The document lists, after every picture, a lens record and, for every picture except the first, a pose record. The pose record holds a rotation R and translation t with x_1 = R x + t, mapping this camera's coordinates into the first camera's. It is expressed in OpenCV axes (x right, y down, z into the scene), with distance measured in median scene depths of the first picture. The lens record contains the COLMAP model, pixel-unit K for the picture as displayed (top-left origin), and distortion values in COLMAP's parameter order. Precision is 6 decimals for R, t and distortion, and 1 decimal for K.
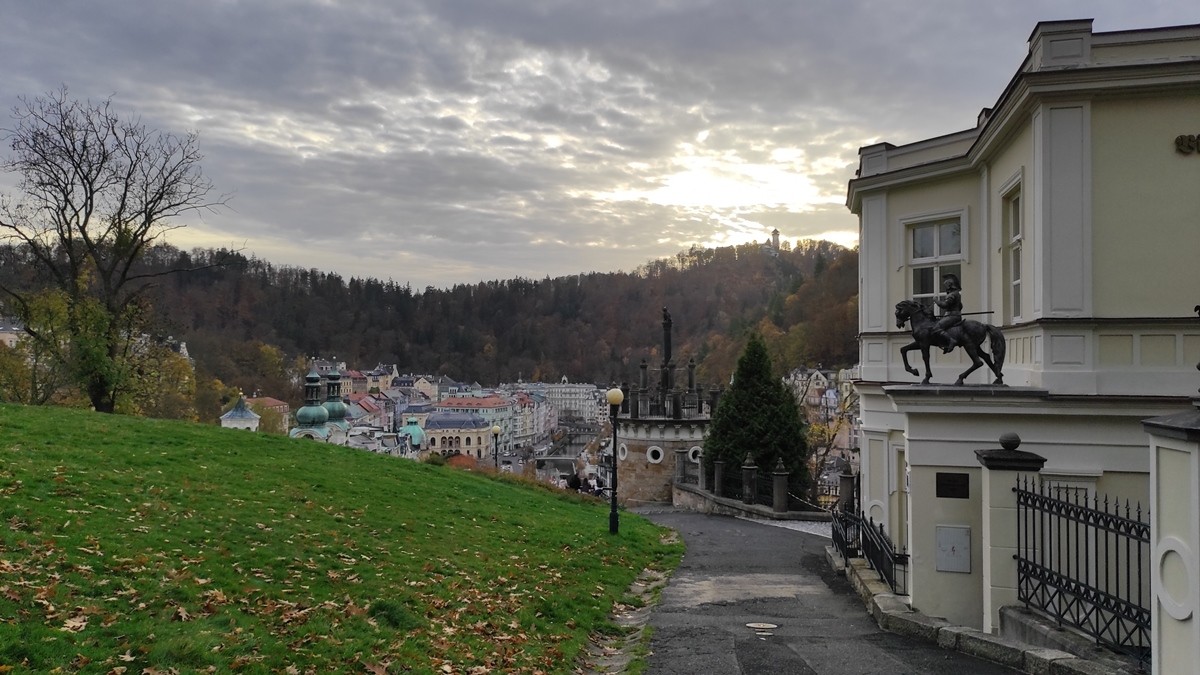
lens RADIAL K [[870.3, 0, 600.0], [0, 870.3, 337.5], [0, 0, 1]] dist [0.012914, 0.001686]
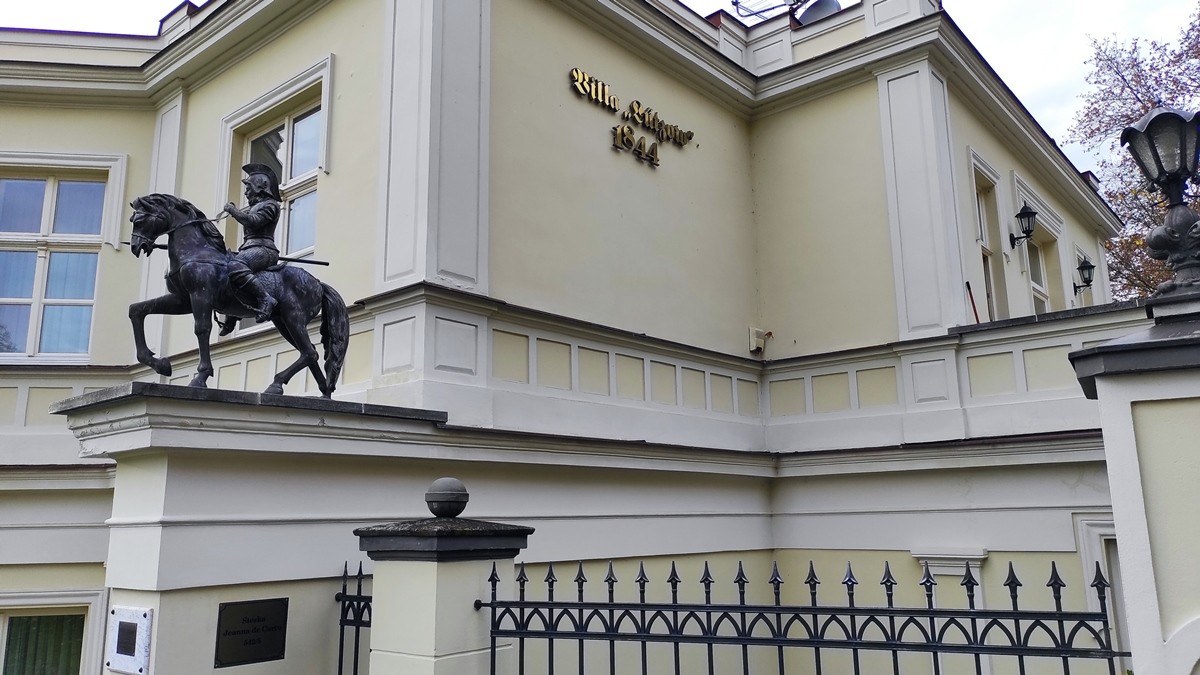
lens RADIAL K [[870.3, 0, 600.0], [0, 870.3, 337.5], [0, 0, 1]] dist [0.012914, 0.001686]
pose [[0.414847, 0.182837, 0.891332, 0.078833], [-0.000391, 0.979639, -0.200769, 0.118271], [-0.909891, 0.082940, 0.406472, 0.684885]]
